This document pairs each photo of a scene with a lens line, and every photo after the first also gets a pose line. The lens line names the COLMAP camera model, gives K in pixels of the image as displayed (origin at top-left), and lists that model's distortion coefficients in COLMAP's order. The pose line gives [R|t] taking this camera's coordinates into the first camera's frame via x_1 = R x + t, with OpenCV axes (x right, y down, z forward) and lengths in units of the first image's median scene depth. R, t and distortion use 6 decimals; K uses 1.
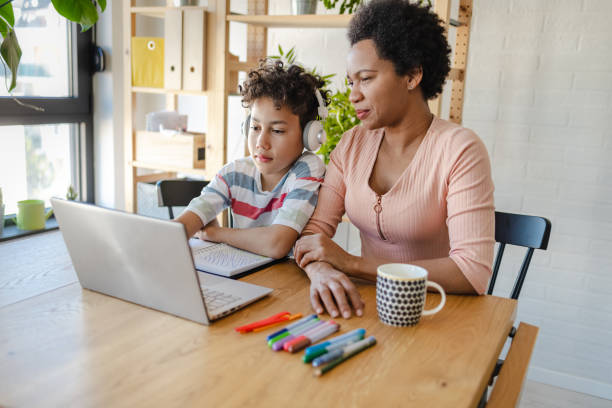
lens RADIAL K [[624.5, 0, 306.1], [0, 624.5, 189.0], [0, 0, 1]] dist [0.001195, 0.009131]
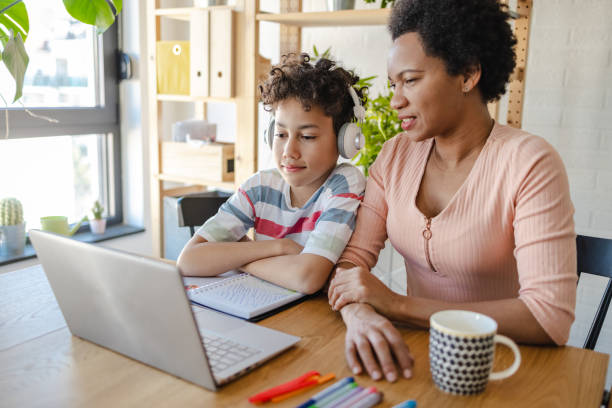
lens RADIAL K [[603.7, 0, 306.0], [0, 603.7, 204.0], [0, 0, 1]] dist [-0.112720, 0.255659]
pose [[0.997511, -0.004140, -0.070392, 0.008401], [0.005440, 0.999818, 0.018282, -0.022877], [0.070303, -0.018619, 0.997352, 0.180296]]
